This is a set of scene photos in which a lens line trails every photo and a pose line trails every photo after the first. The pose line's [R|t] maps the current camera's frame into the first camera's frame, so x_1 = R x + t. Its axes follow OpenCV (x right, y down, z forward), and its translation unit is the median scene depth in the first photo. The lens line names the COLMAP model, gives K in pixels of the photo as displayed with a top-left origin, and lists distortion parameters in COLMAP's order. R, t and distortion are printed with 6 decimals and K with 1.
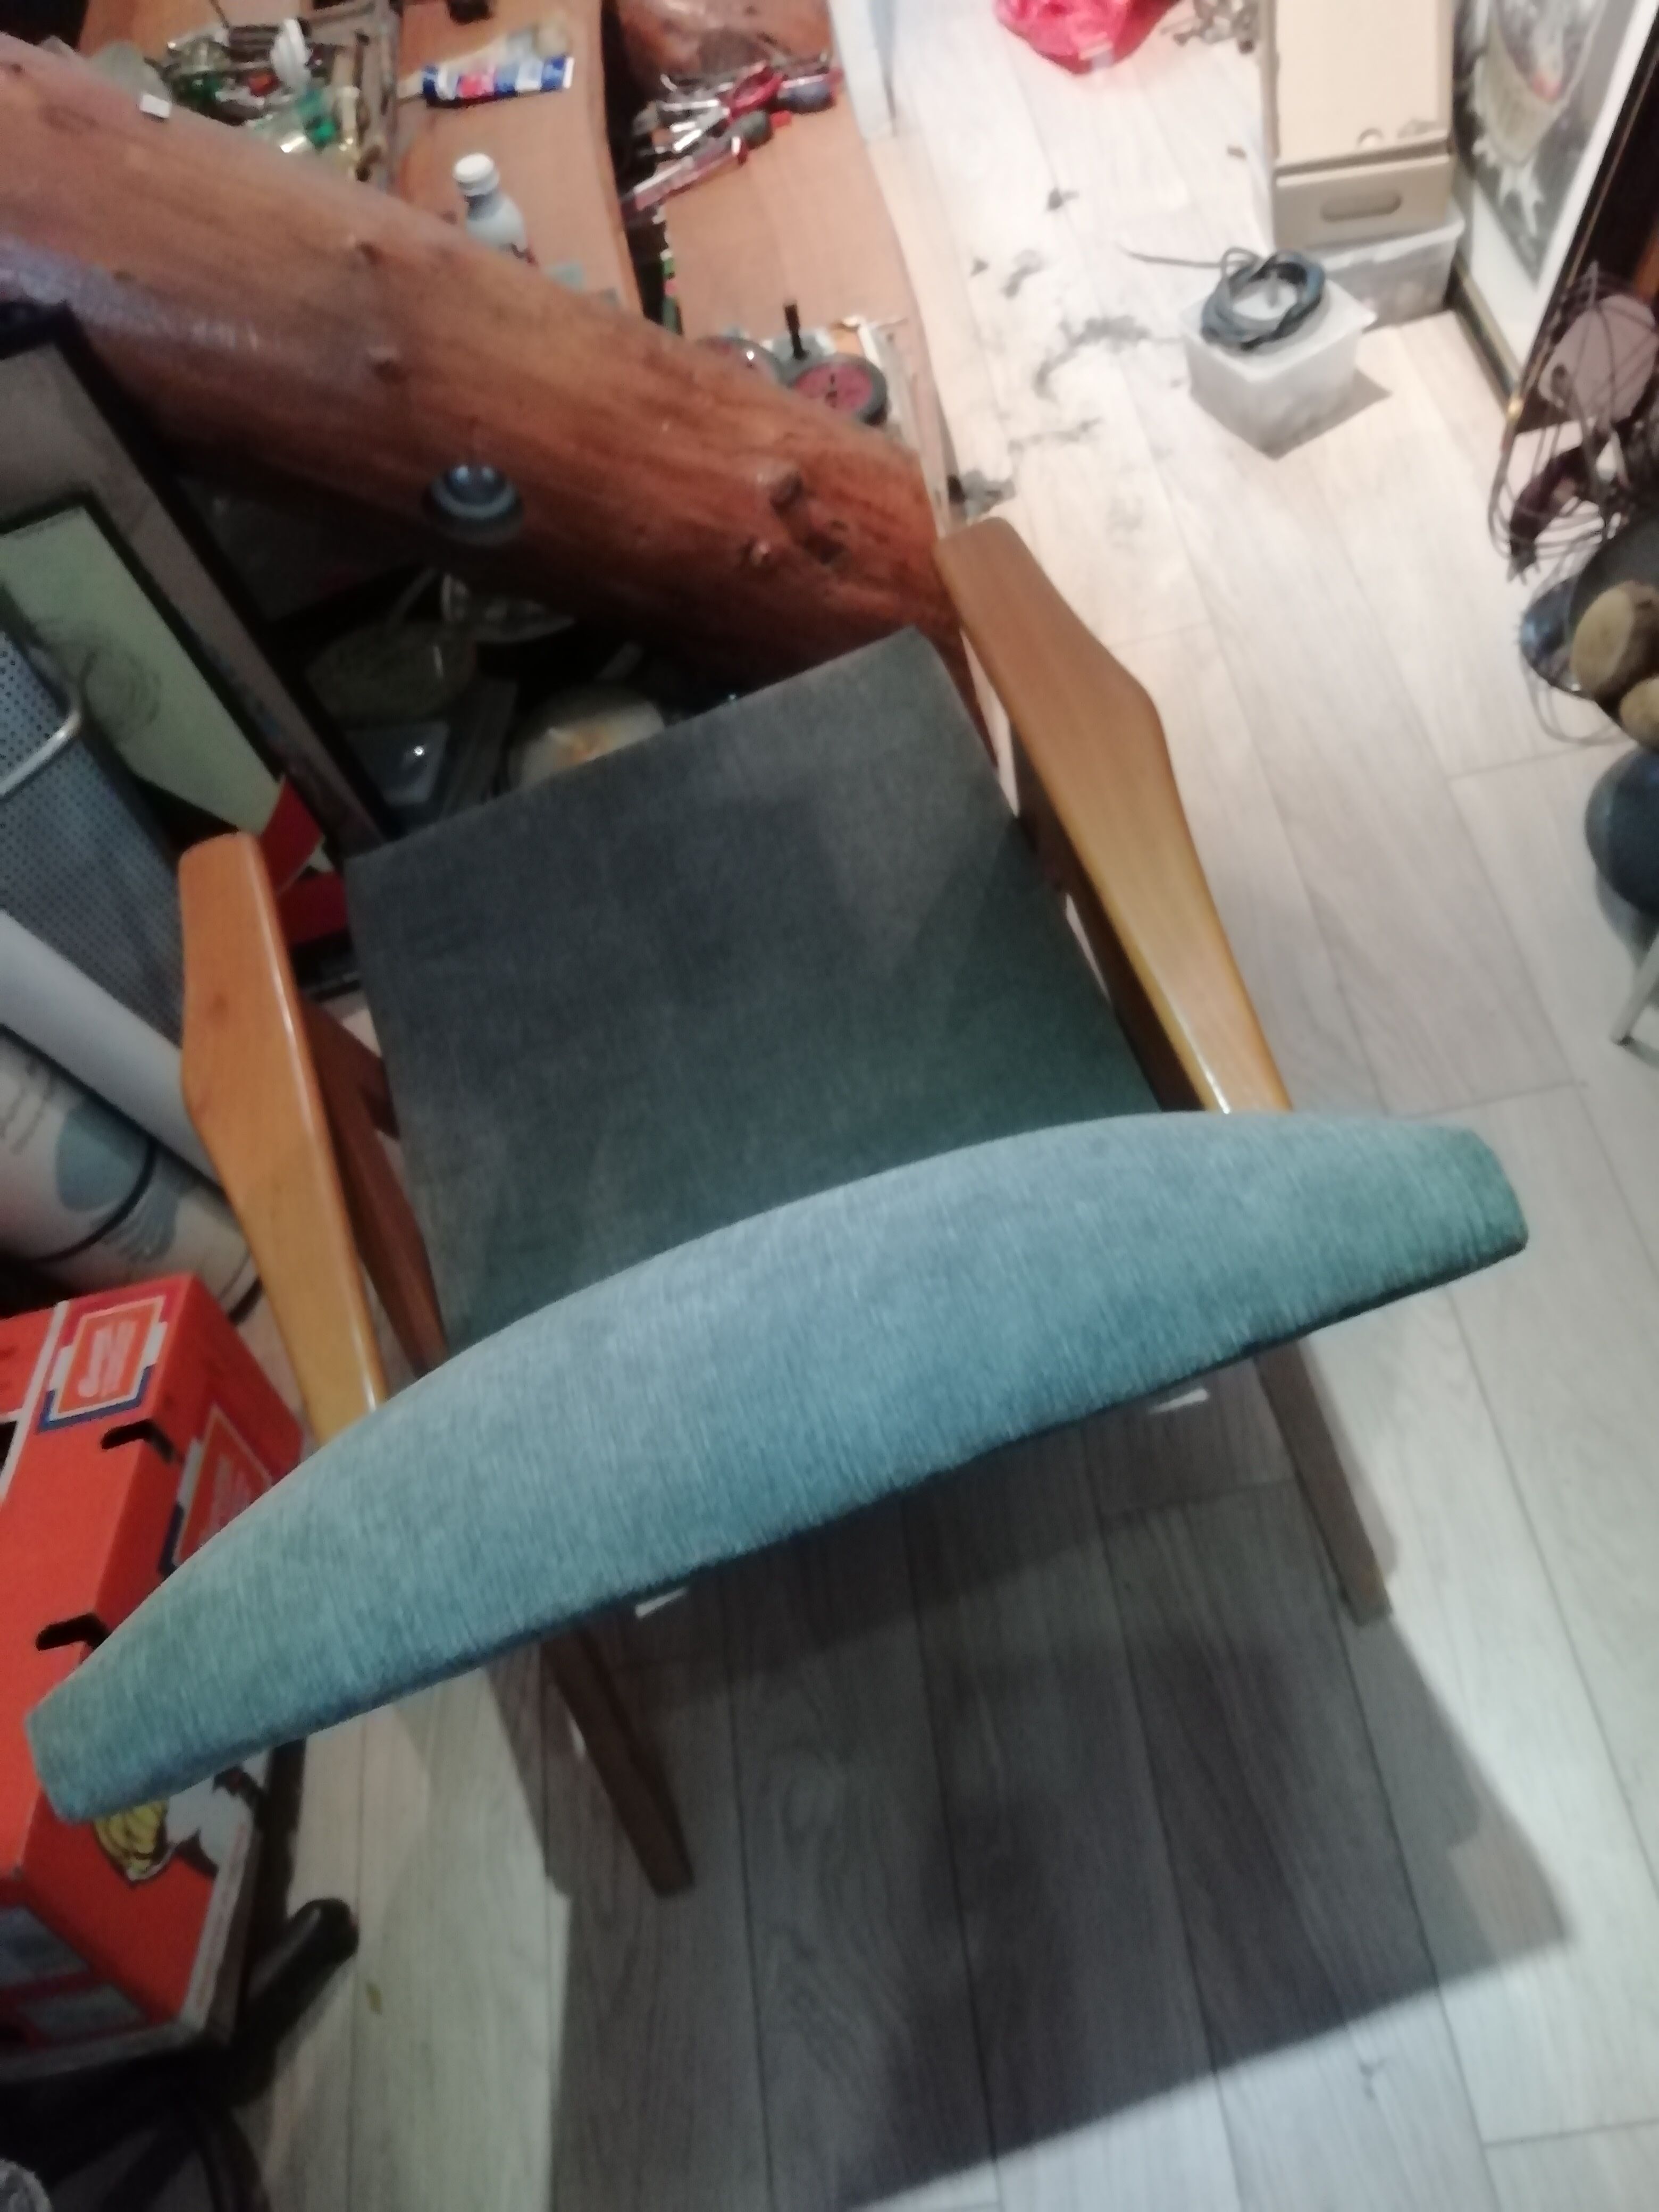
lens RADIAL K [[1675.2, 0, 818.7], [0, 1675.2, 1114.1], [0, 0, 1]] dist [0.019144, -0.027497]
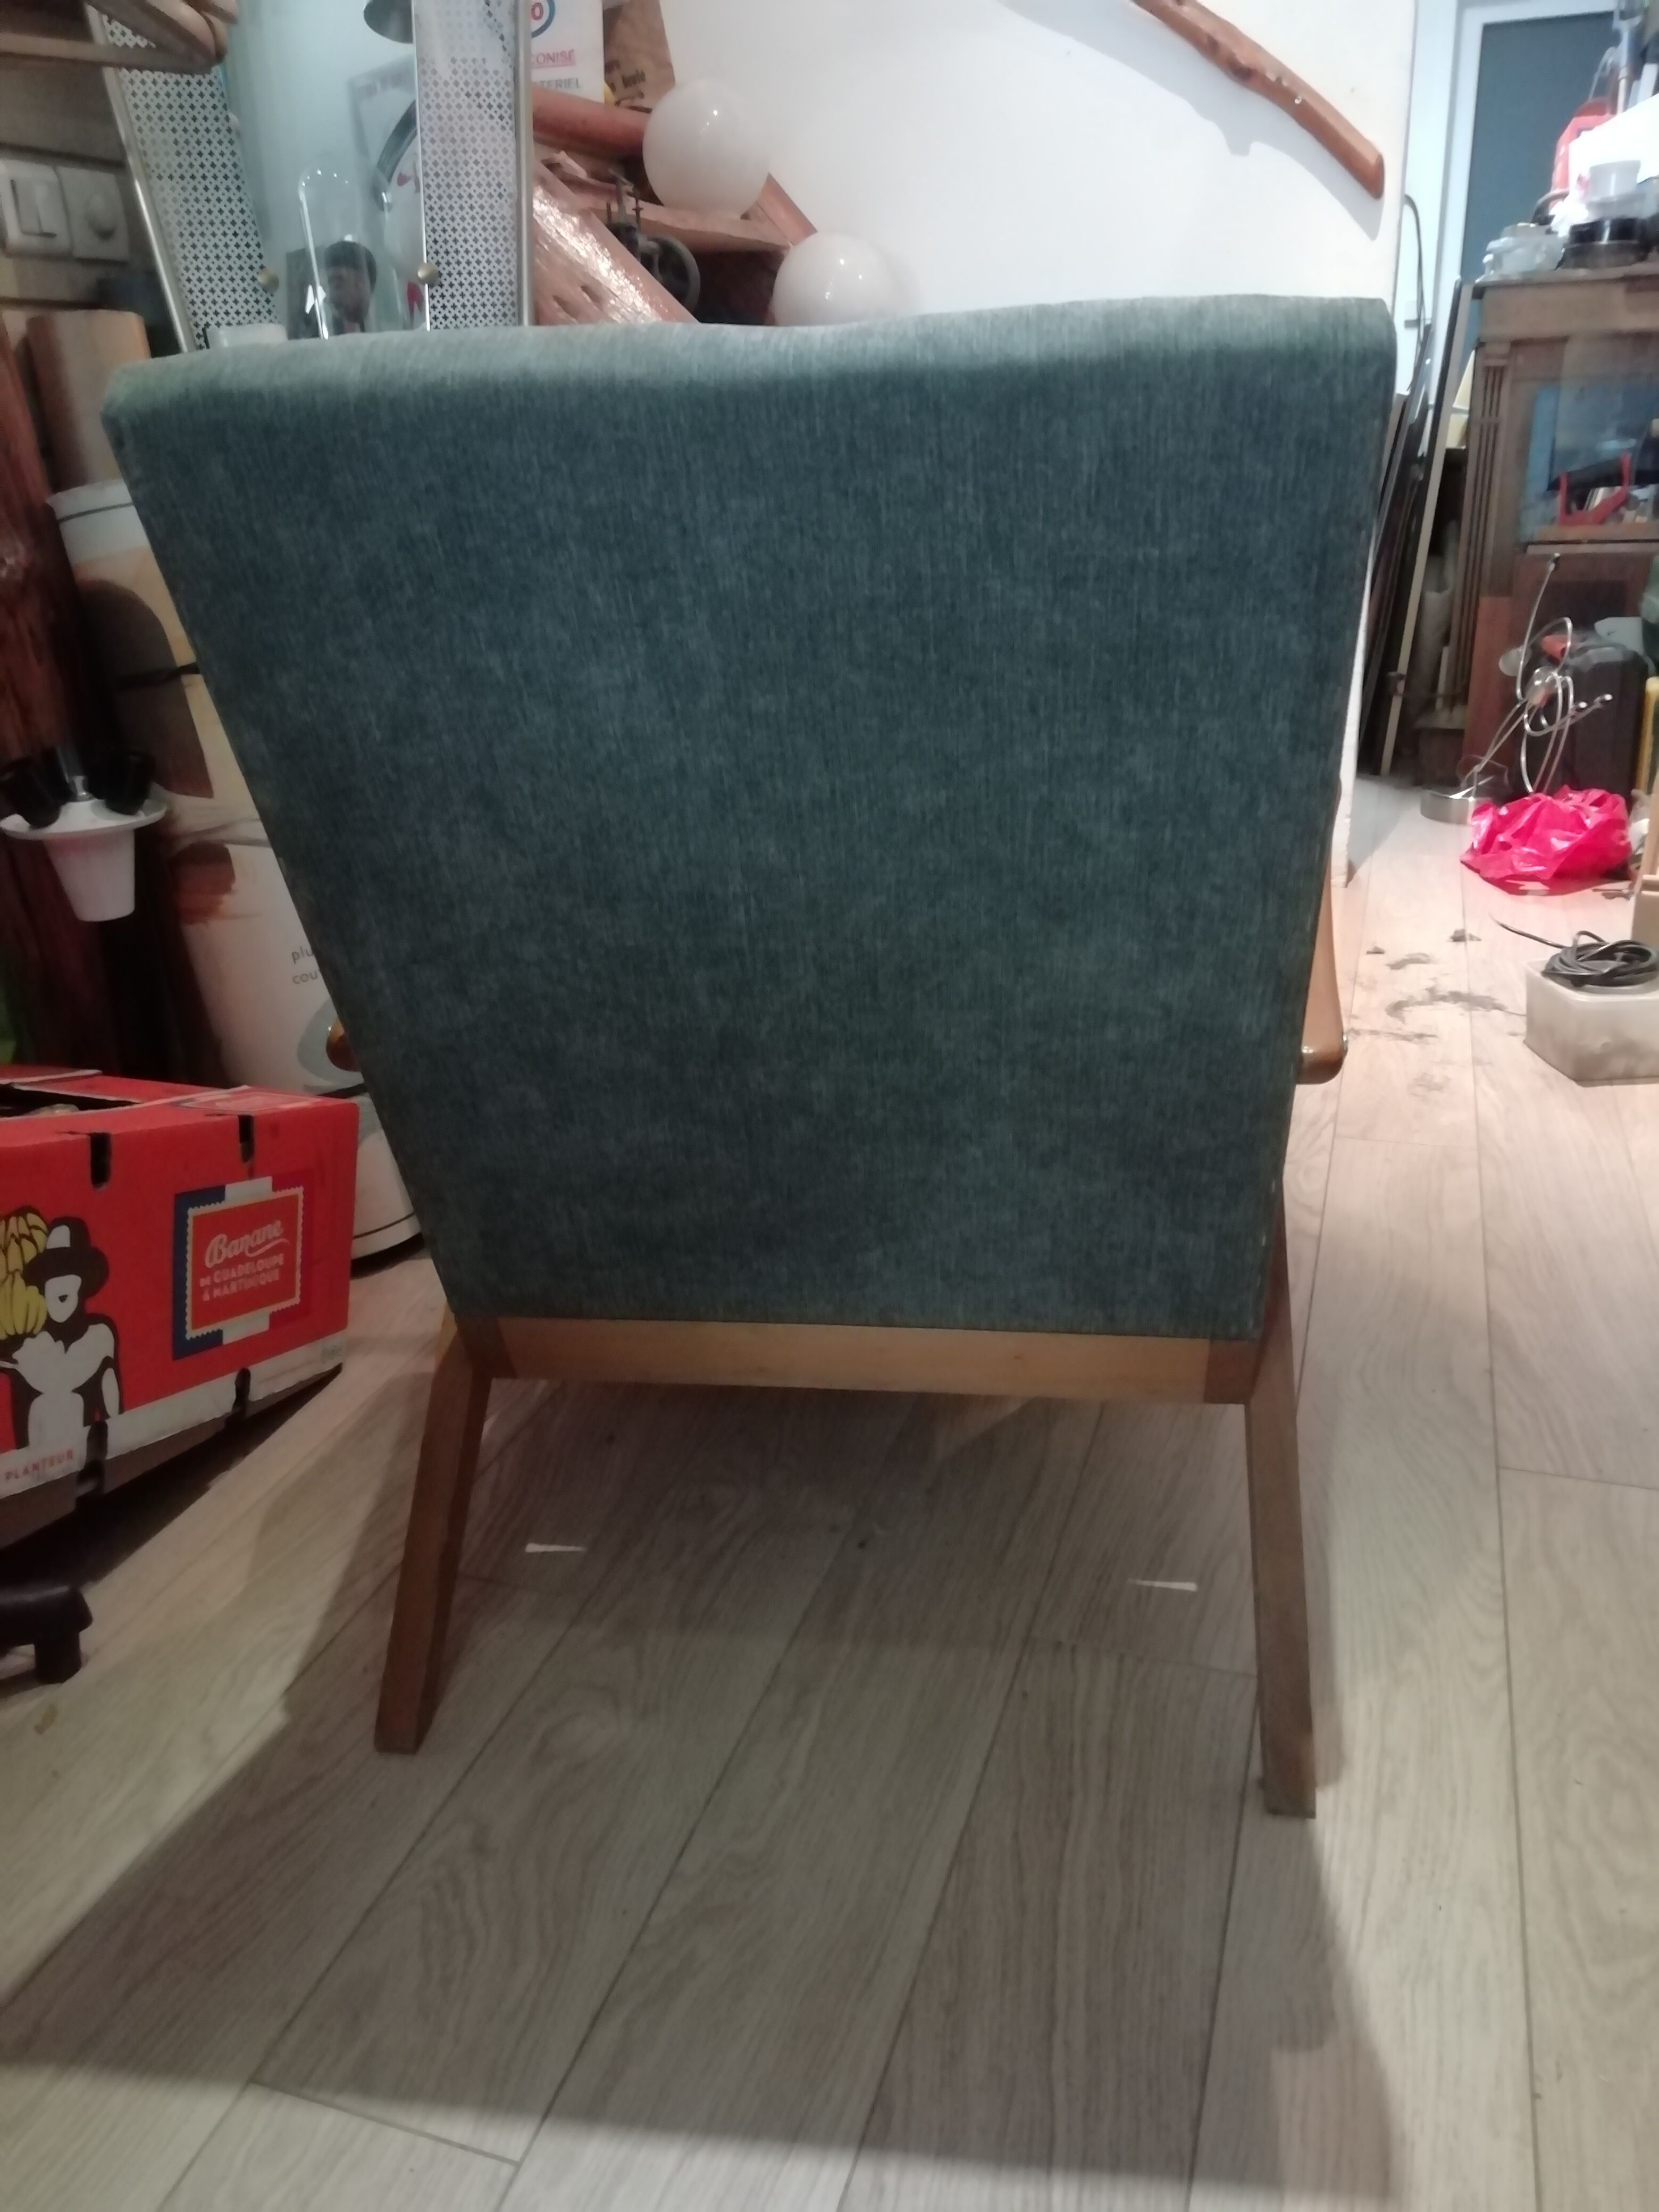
lens RADIAL K [[1675.2, 0, 838.5], [0, 1675.2, 1108.7], [0, 0, 1]] dist [0.019144, -0.027497]
pose [[0.891675, 0.327231, -0.312787, 0.222810], [-0.445799, 0.754769, -0.481234, 0.421646], [0.078608, 0.568545, 0.818888, 0.102881]]
